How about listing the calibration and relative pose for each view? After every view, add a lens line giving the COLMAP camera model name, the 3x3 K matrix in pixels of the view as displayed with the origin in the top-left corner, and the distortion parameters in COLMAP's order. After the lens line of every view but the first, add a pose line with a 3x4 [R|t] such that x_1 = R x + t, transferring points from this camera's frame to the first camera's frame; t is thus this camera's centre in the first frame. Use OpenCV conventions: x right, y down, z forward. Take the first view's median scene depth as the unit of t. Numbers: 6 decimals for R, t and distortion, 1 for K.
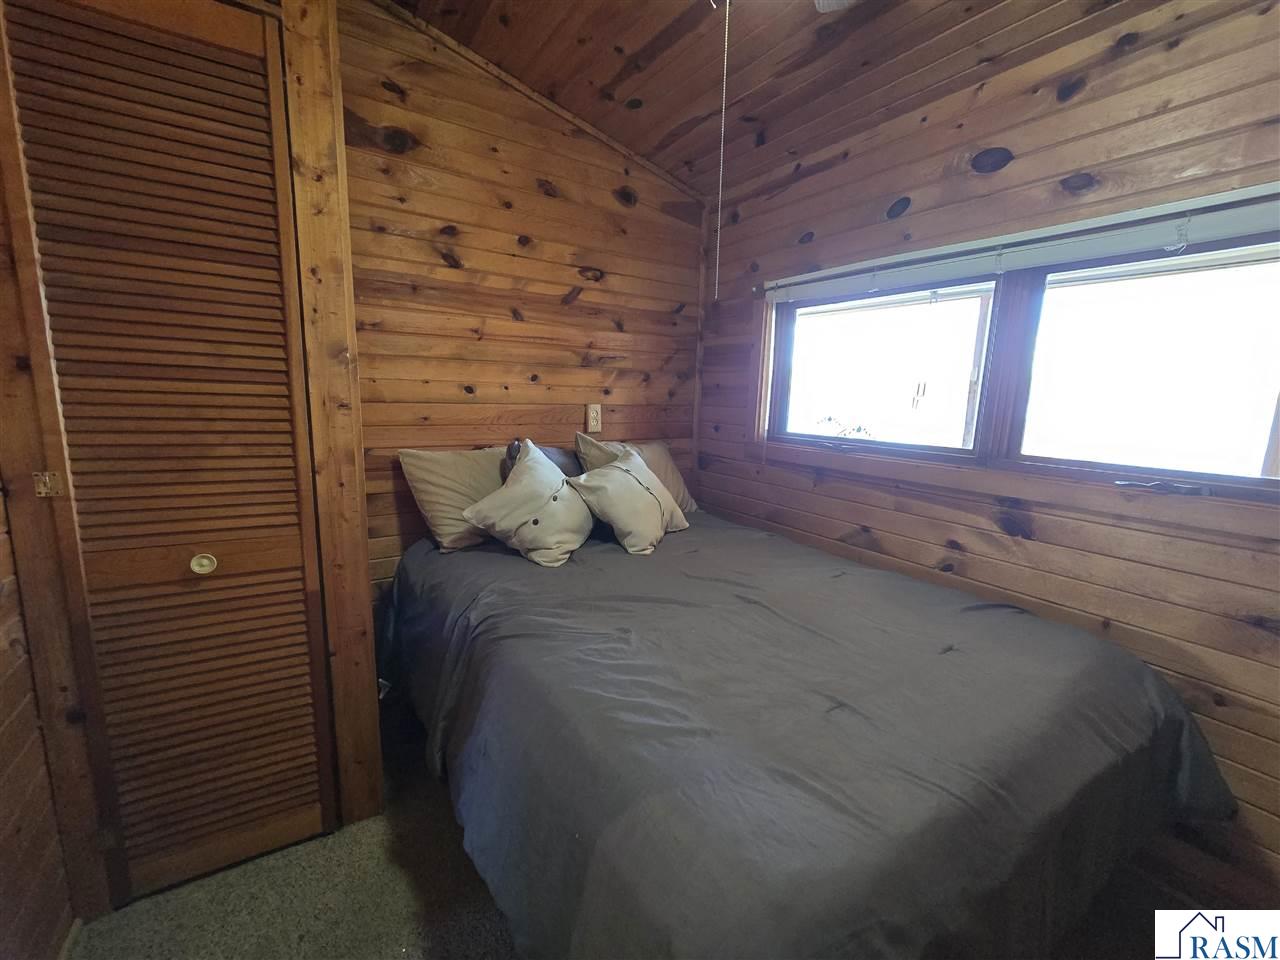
lens RADIAL K [[520.3, 0, 637.8], [0, 520.3, 472.9], [0, 0, 1]] dist [0.010975, -0.000092]
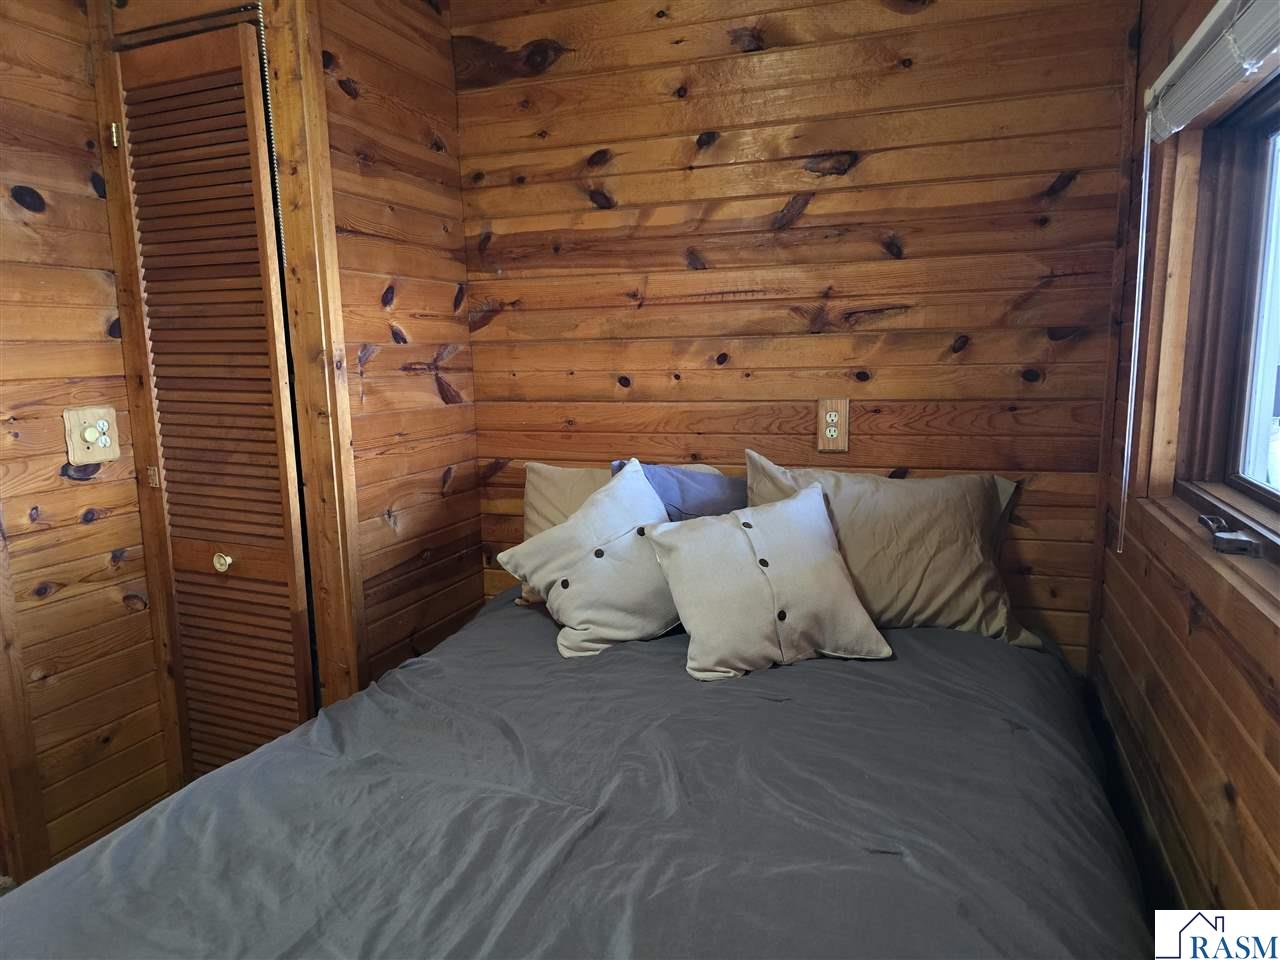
lens RADIAL K [[860.6, 0, 640.9], [0, 860.6, 483.7], [0, 0, 1]] dist [0.064803, -0.054157]
pose [[0.602713, 0.080923, -0.793844, 0.604658], [-0.085303, 0.995678, 0.036733, -0.068916], [0.793385, 0.045578, 0.607011, 0.333804]]
